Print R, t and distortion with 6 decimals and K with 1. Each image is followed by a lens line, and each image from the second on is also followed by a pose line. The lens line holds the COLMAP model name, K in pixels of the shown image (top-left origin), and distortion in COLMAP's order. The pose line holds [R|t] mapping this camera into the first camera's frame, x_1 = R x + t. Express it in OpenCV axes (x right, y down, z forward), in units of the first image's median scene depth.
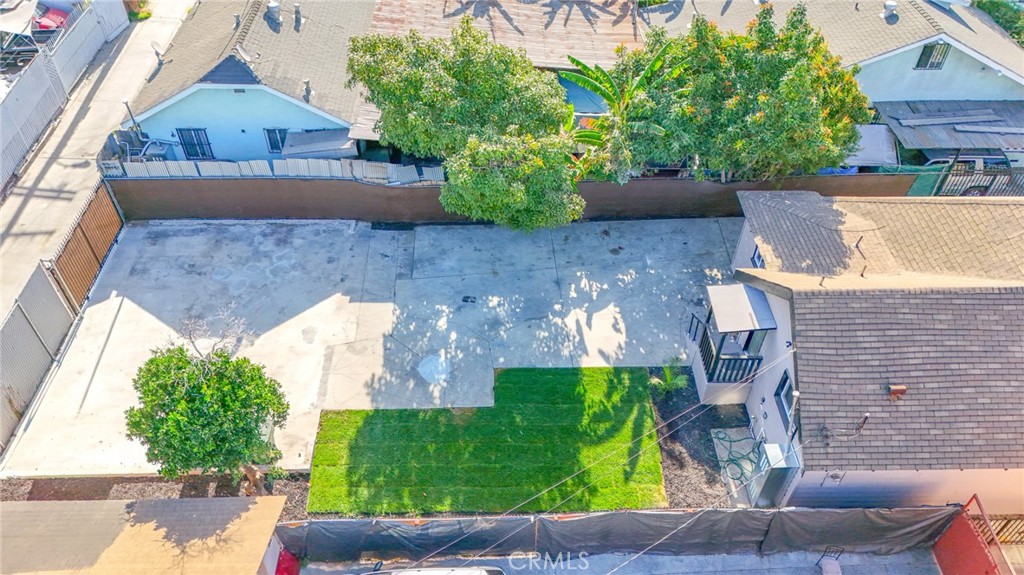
lens RADIAL K [[751.0, 0, 517.2], [0, 751.0, 285.2], [0, 0, 1]] dist [0.110286, -0.121105]
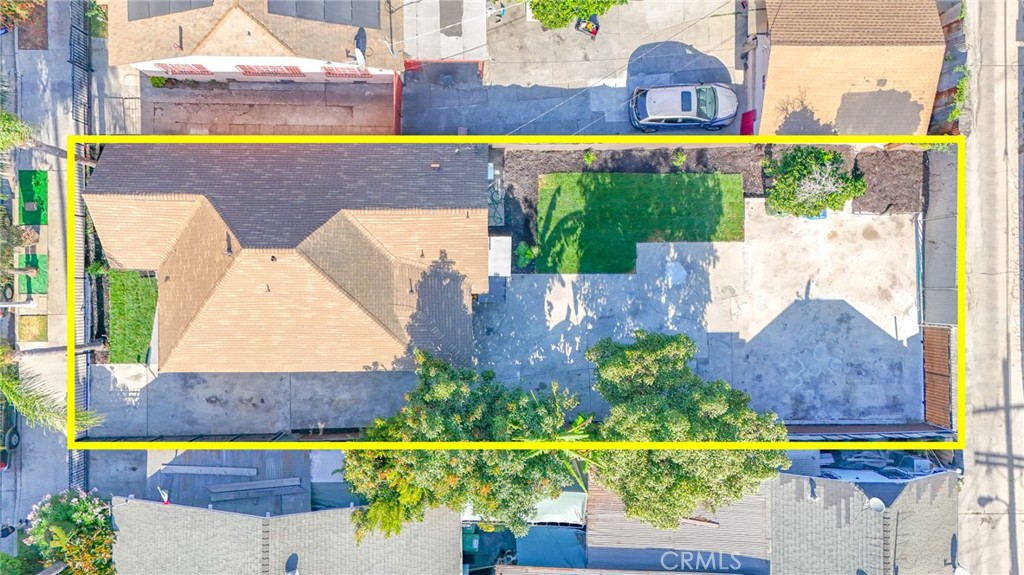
lens RADIAL K [[736.4, 0, 506.9], [0, 736.4, 287.4], [0, 0, 1]] dist [0.105323, -0.113581]
pose [[-0.999210, -0.028219, -0.027976, 0.355990], [0.000172, -0.707095, 0.707118, -1.277304], [-0.039736, 0.706555, 0.706542, -0.029494]]
